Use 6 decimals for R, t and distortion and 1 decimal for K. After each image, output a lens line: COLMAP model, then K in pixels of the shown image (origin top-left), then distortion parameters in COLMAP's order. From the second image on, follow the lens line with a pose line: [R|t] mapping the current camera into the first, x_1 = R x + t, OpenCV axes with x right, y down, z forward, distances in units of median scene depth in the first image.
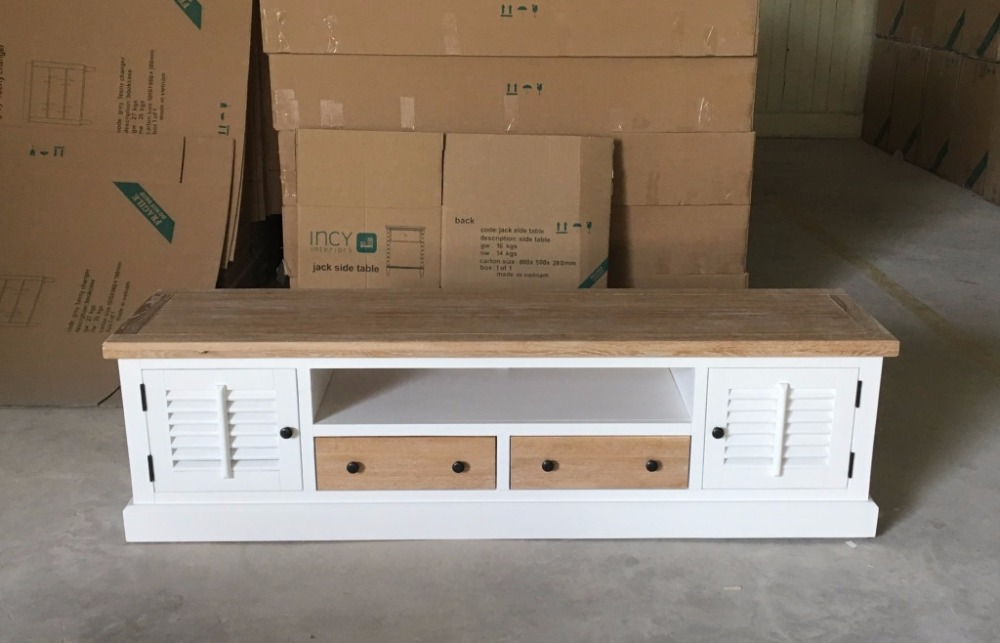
lens RADIAL K [[970.3, 0, 499.2], [0, 970.3, 315.5], [0, 0, 1]] dist [0.050143, 0.000000]
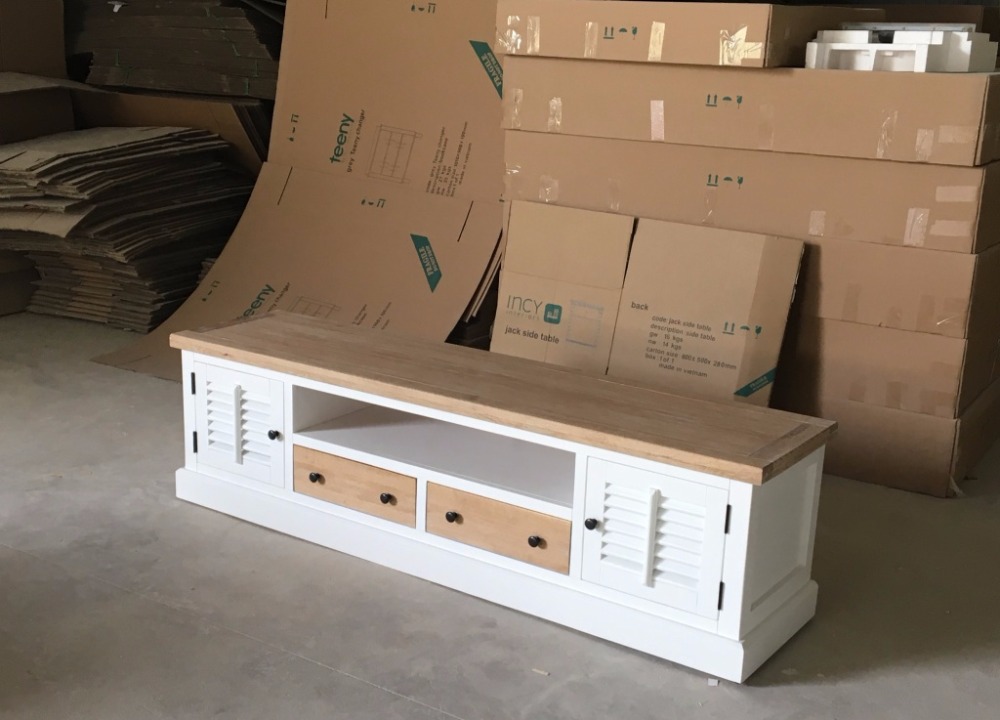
lens RADIAL K [[1042.7, 0, 498.8], [0, 1042.7, 369.0], [0, 0, 1]] dist [0.050970, 0.000000]
pose [[0.852307, 0.177279, -0.492082, 0.391293], [-0.200177, 0.979740, 0.006248, -0.013359], [0.483219, 0.093179, 0.870527, 0.009788]]
